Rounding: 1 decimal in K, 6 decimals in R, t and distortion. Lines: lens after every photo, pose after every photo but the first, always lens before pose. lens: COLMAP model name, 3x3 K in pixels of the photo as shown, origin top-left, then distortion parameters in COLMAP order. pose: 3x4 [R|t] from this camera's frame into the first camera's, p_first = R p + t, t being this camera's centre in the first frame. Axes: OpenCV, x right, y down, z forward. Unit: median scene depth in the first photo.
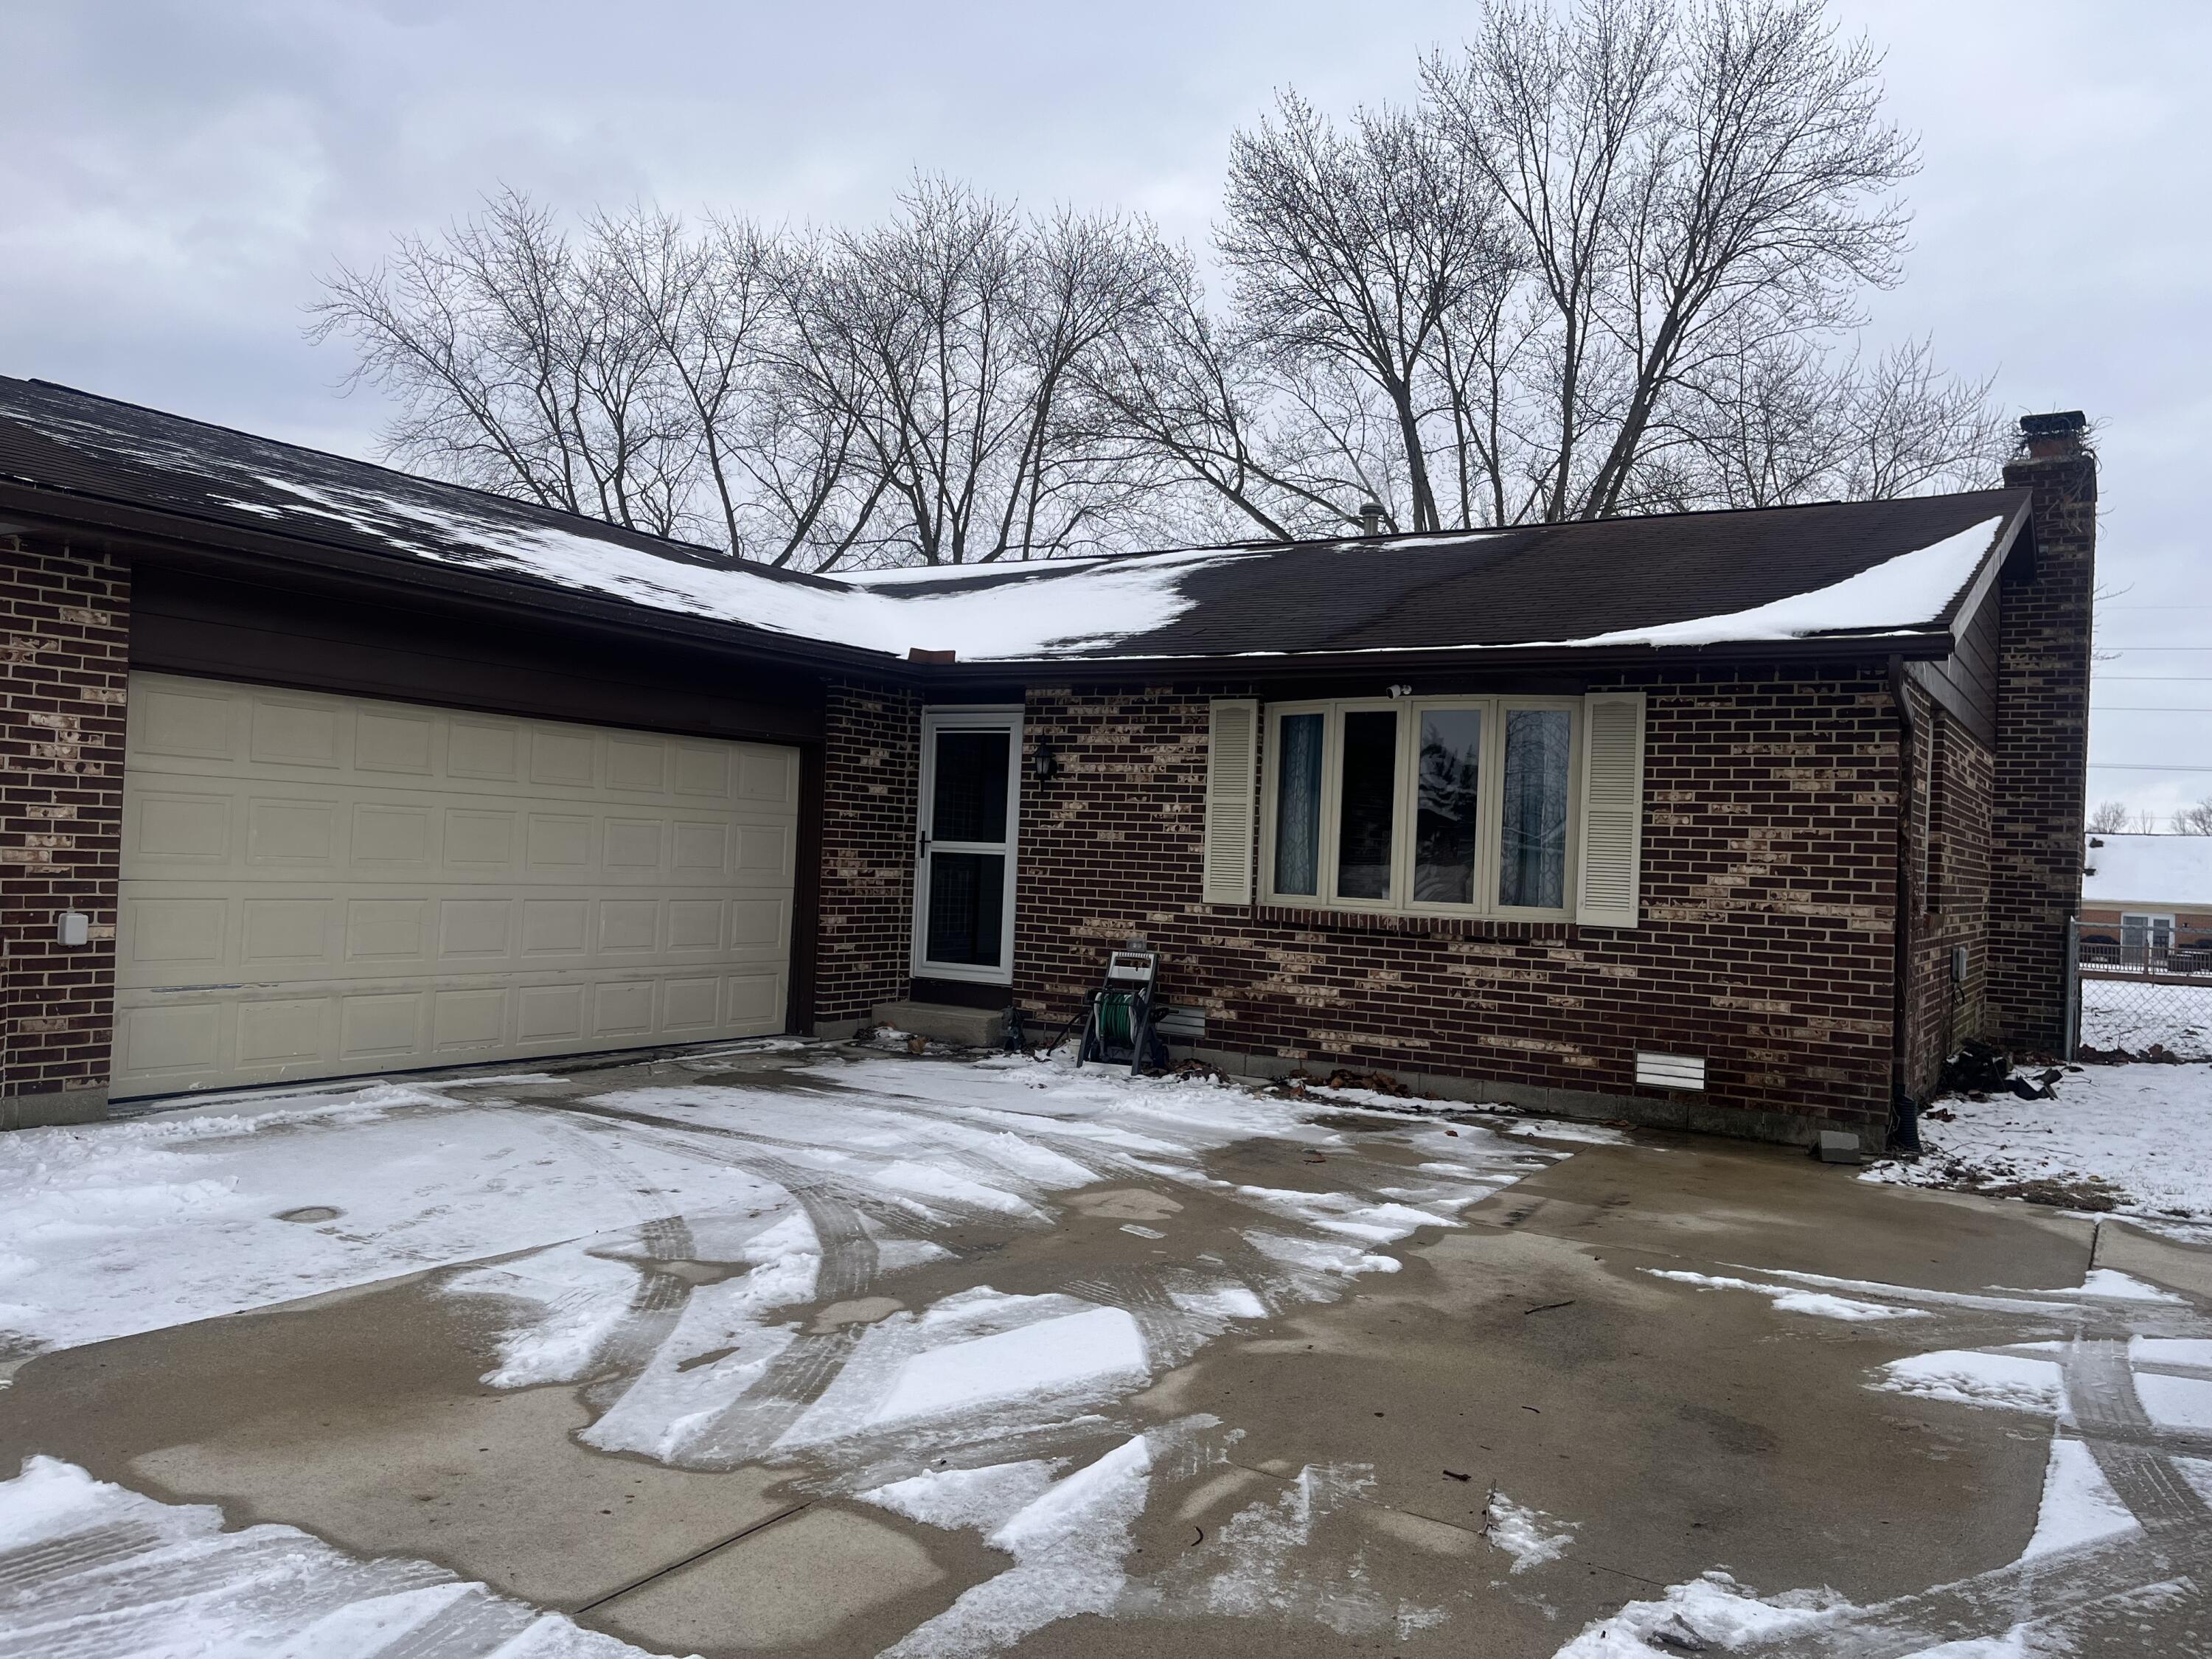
lens RADIAL K [[1674.6, 0, 1106.8], [0, 1674.6, 828.2], [0, 0, 1]] dist [0.063232, -0.083408]
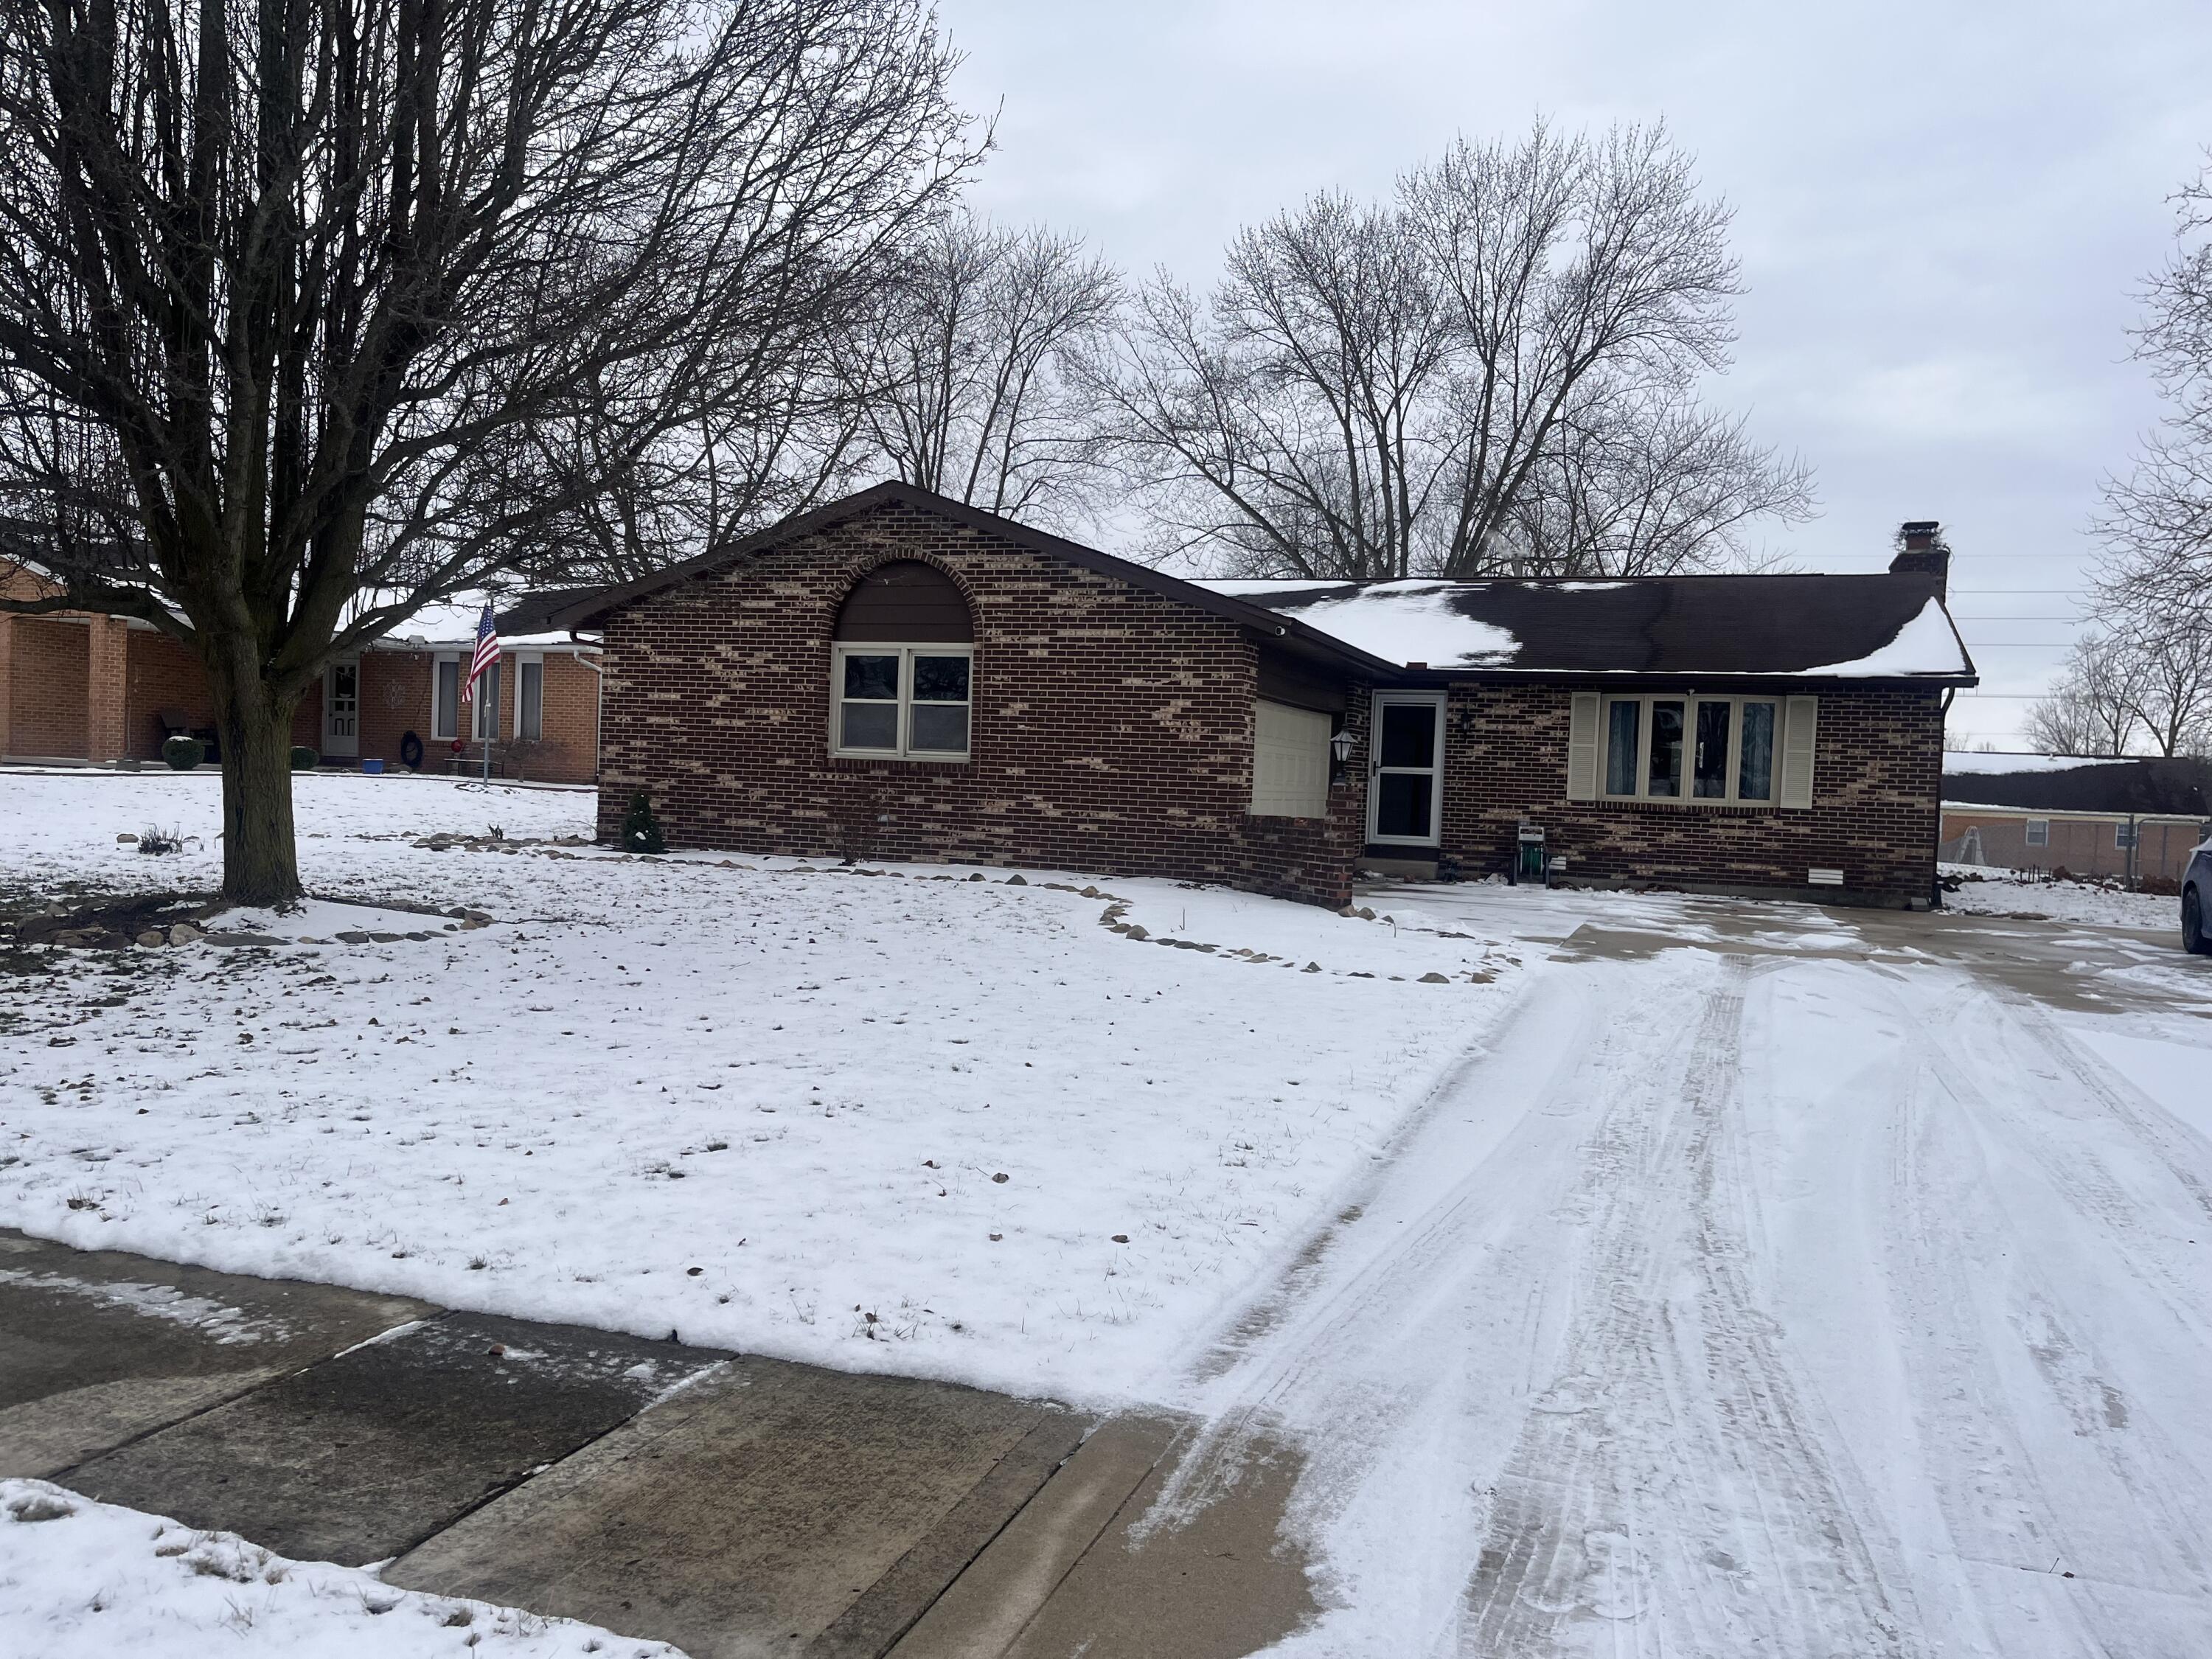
lens RADIAL K [[1674.6, 0, 1107.0], [0, 1674.6, 832.6], [0, 0, 1]] dist [0.063232, -0.083408]
pose [[0.978464, -0.010812, 0.206136, -0.895660], [-0.000793, 0.998423, 0.056132, -0.026115], [-0.206418, -0.055087, 0.976912, -0.798497]]
